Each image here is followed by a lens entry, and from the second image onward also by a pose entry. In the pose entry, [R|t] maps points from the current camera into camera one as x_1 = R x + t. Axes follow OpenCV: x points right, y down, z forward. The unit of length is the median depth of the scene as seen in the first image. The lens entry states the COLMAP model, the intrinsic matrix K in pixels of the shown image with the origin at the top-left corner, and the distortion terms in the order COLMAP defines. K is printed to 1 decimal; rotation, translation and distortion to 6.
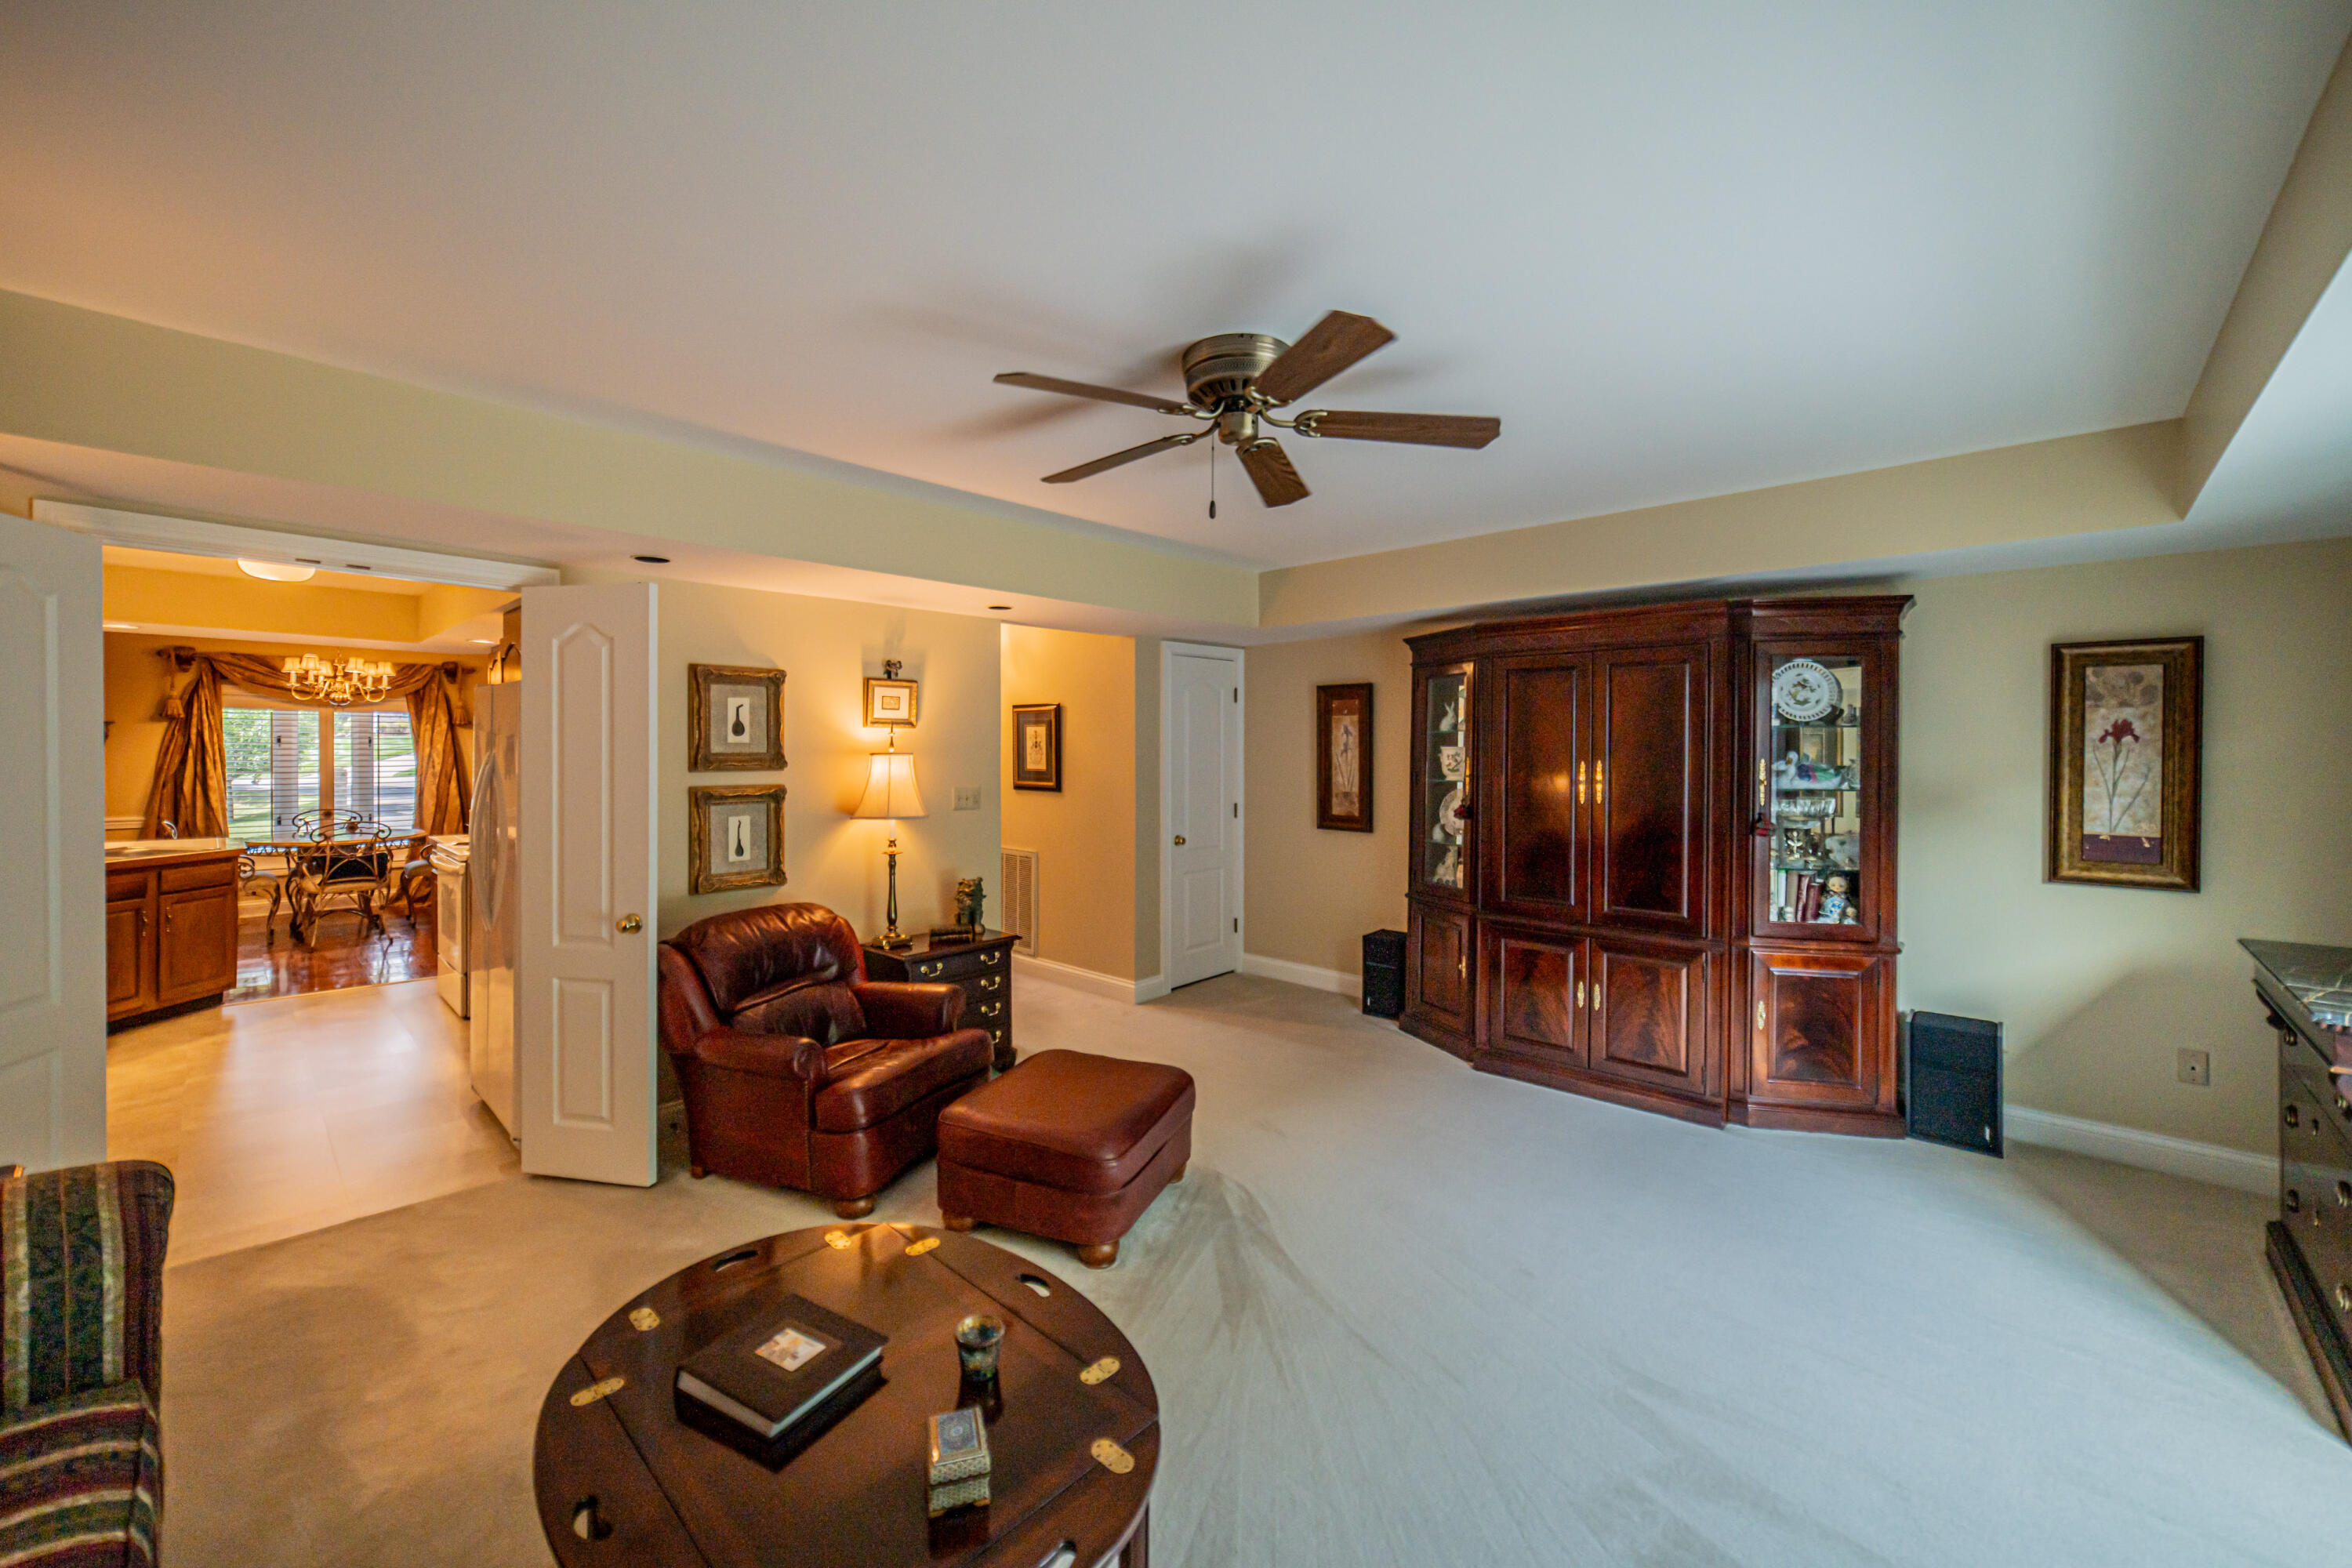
lens RADIAL K [[911.1, 0, 1173.7], [0, 911.1, 758.5], [0, 0, 1]] dist [0.000120, -0.000041]
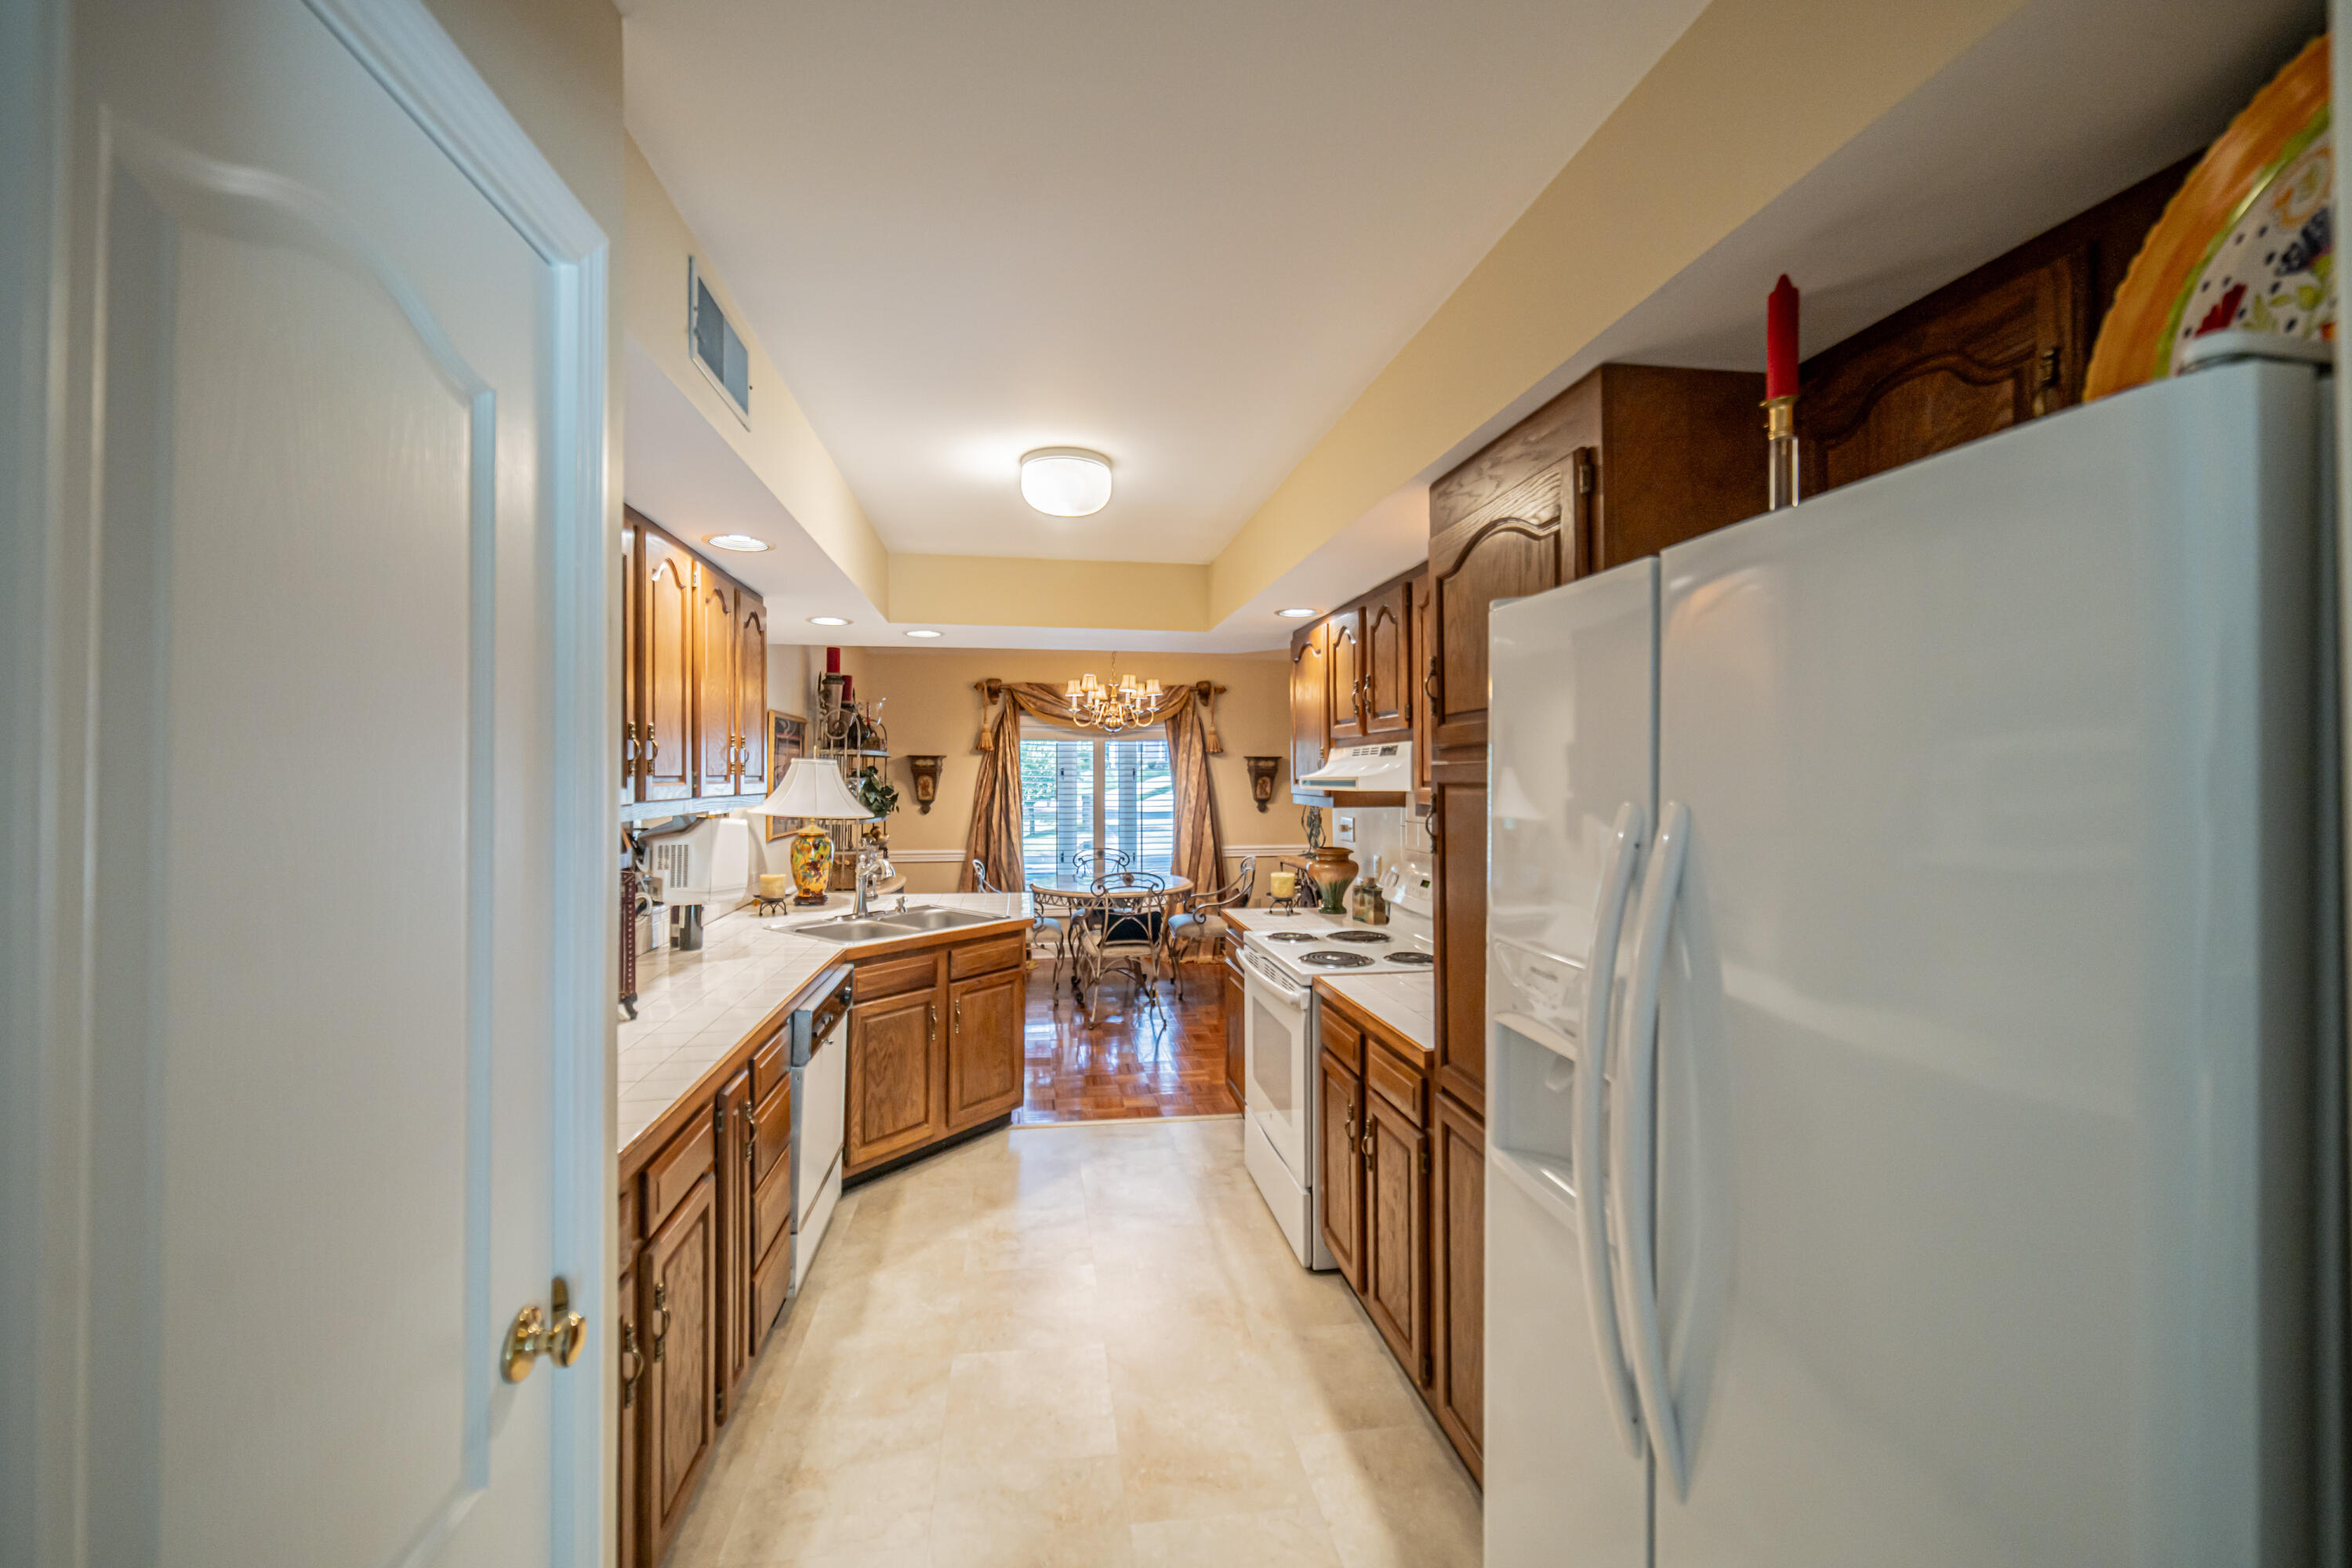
lens RADIAL K [[911.1, 0, 1178.4], [0, 911.1, 780.5], [0, 0, 1]] dist [0.000120, -0.000041]
pose [[0.799408, -0.002757, -0.600782, -0.335688], [-0.002540, 0.999965, -0.007970, -0.004849], [0.600783, 0.007897, 0.799373, 0.334684]]
